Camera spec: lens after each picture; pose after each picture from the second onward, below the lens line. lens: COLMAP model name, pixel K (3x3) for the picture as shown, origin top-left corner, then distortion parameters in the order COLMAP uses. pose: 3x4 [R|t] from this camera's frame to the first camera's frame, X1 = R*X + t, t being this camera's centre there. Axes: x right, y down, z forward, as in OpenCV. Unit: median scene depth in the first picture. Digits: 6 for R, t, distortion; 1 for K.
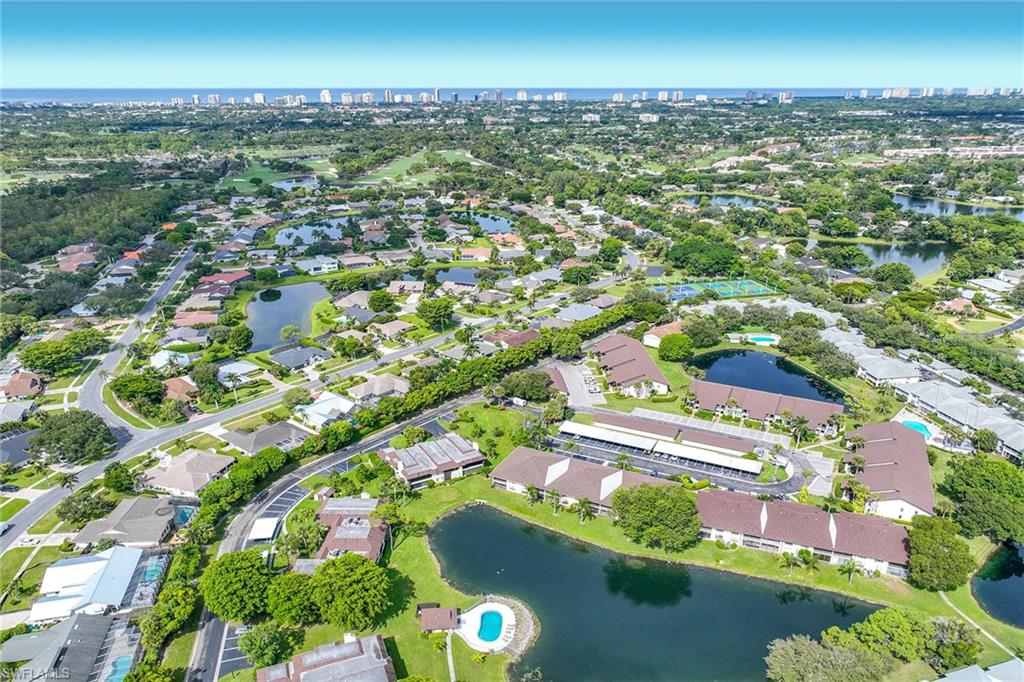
lens RADIAL K [[702.9, 0, 512.0], [0, 702.9, 341.0], [0, 0, 1]] dist [0.001085, 0.026452]
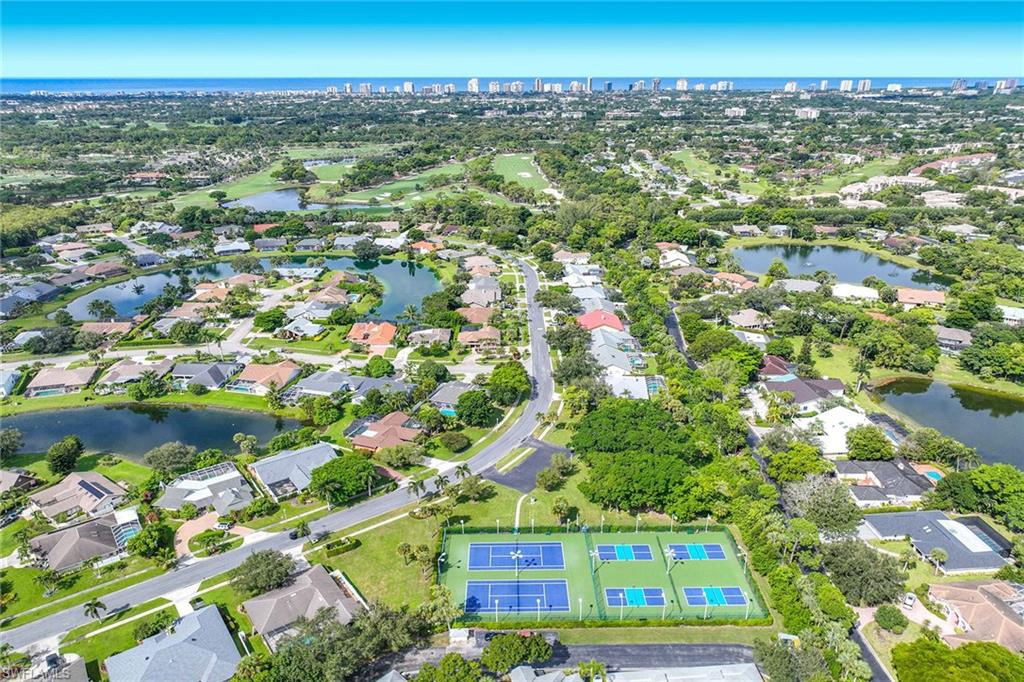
lens RADIAL K [[702.9, 0, 512.0], [0, 702.9, 341.0], [0, 0, 1]] dist [0.001085, 0.026452]
pose [[0.973017, 0.082551, -0.215460, 0.118605], [-0.079390, 0.996571, 0.023300, -0.082025], [0.216645, -0.005566, 0.976235, 0.219637]]
